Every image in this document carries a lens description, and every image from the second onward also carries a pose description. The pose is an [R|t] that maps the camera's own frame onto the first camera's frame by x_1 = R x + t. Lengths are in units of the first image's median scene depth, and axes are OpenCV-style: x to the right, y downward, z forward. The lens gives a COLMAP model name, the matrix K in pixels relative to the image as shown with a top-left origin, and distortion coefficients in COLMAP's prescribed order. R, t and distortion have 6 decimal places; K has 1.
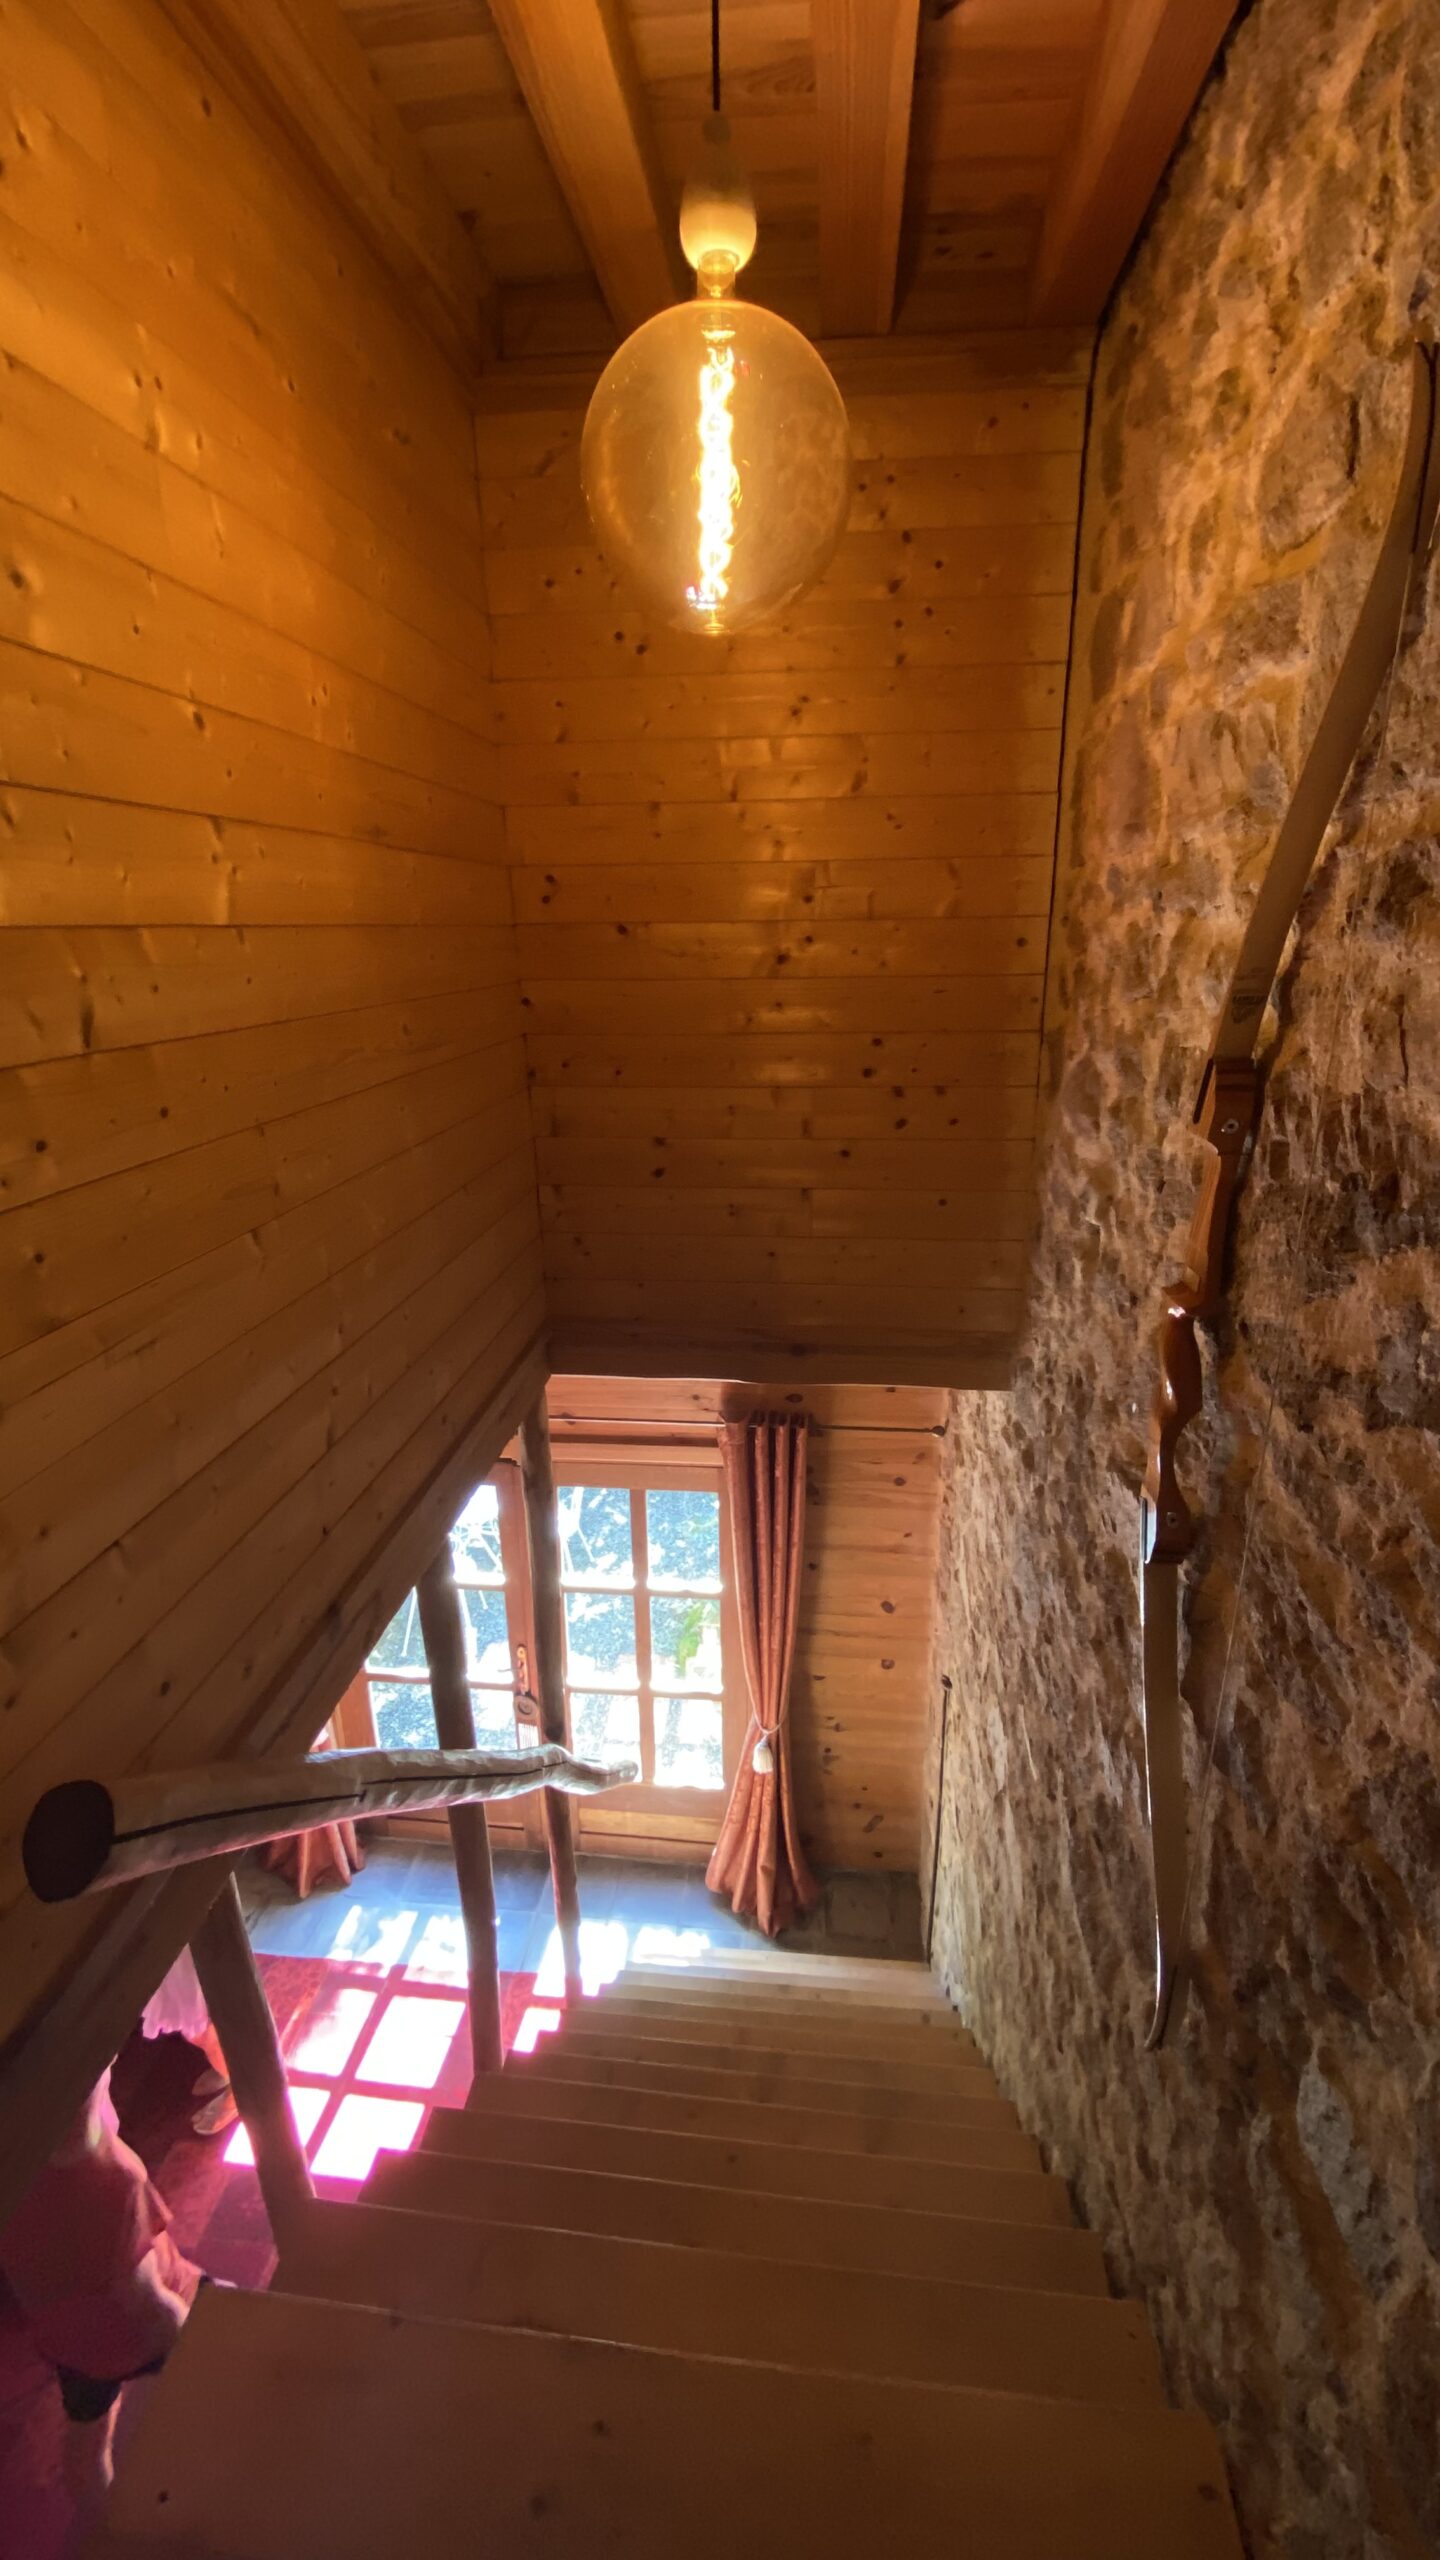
lens RADIAL K [[1069.0, 0, 724.8], [0, 1069.0, 1295.9], [0, 0, 1]] dist [0.000861, -0.000456]
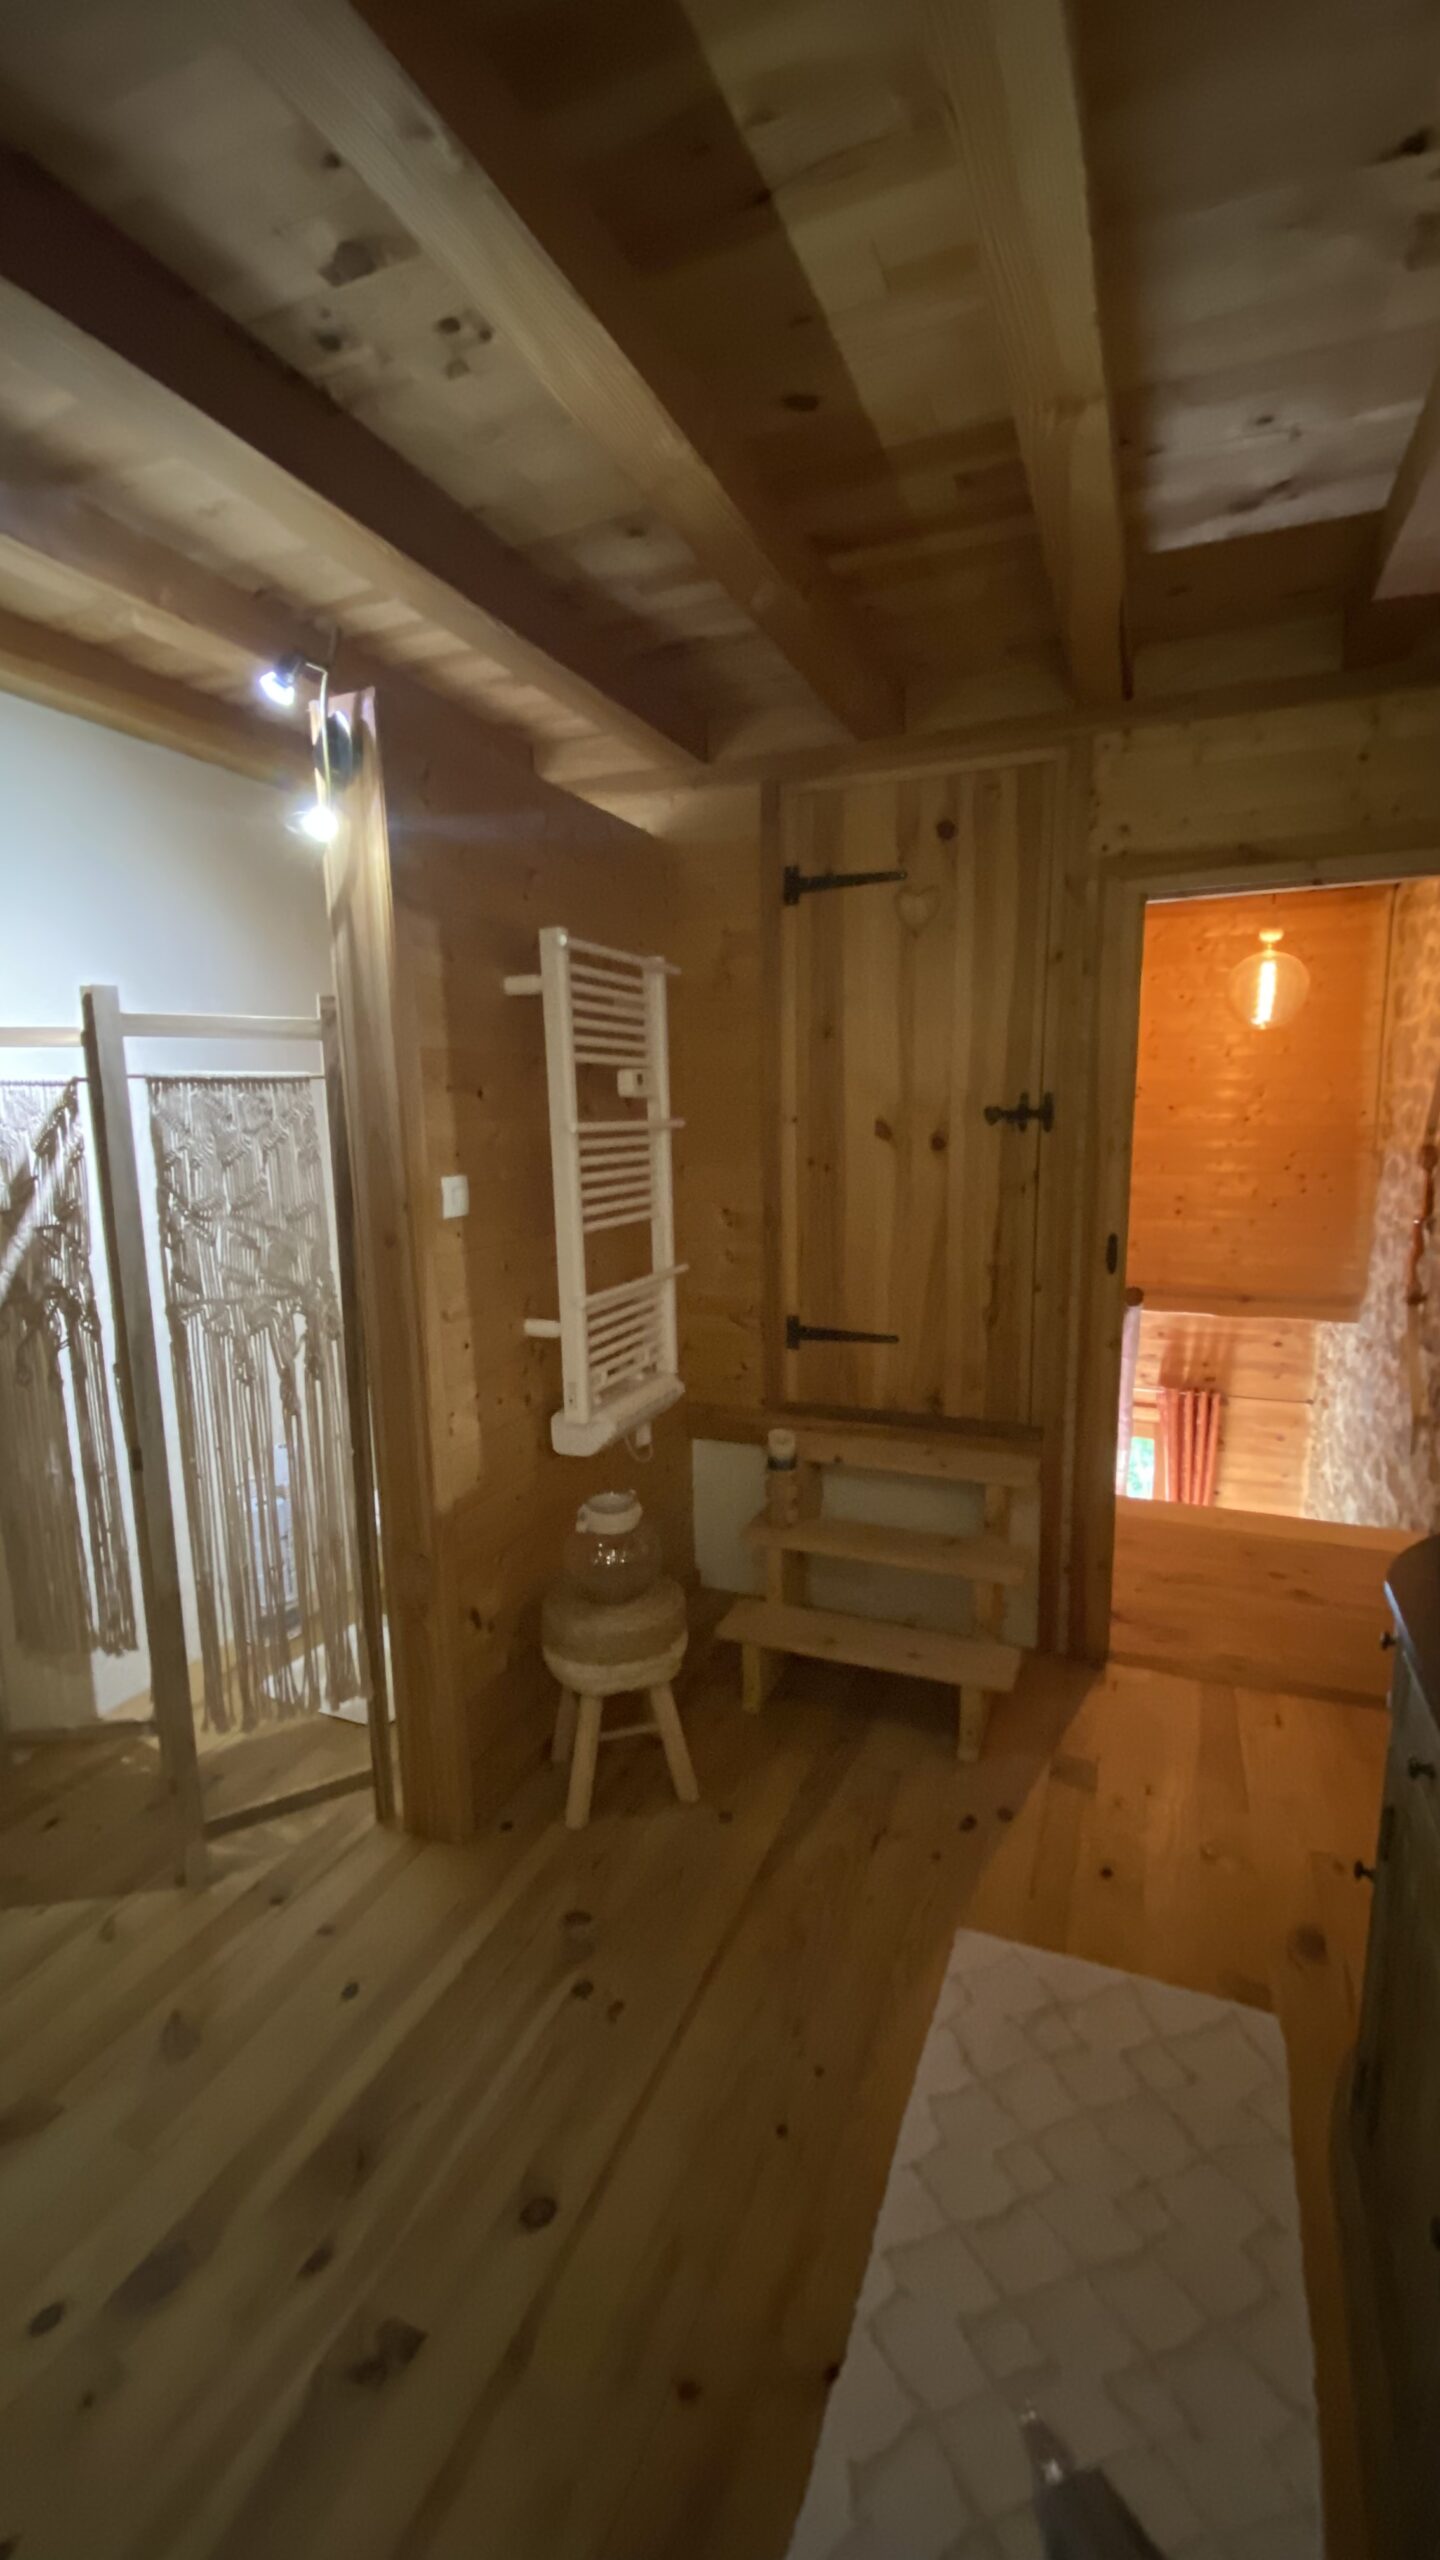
lens RADIAL K [[1069.0, 0, 706.6], [0, 1069.0, 1272.7], [0, 0, 1]] dist [0.000861, -0.000456]
pose [[0.957014, 0.044178, -0.286657, -0.403628], [-0.091510, 0.983842, -0.153883, 0.494741], [0.275227, 0.173500, 0.945594, -1.516558]]
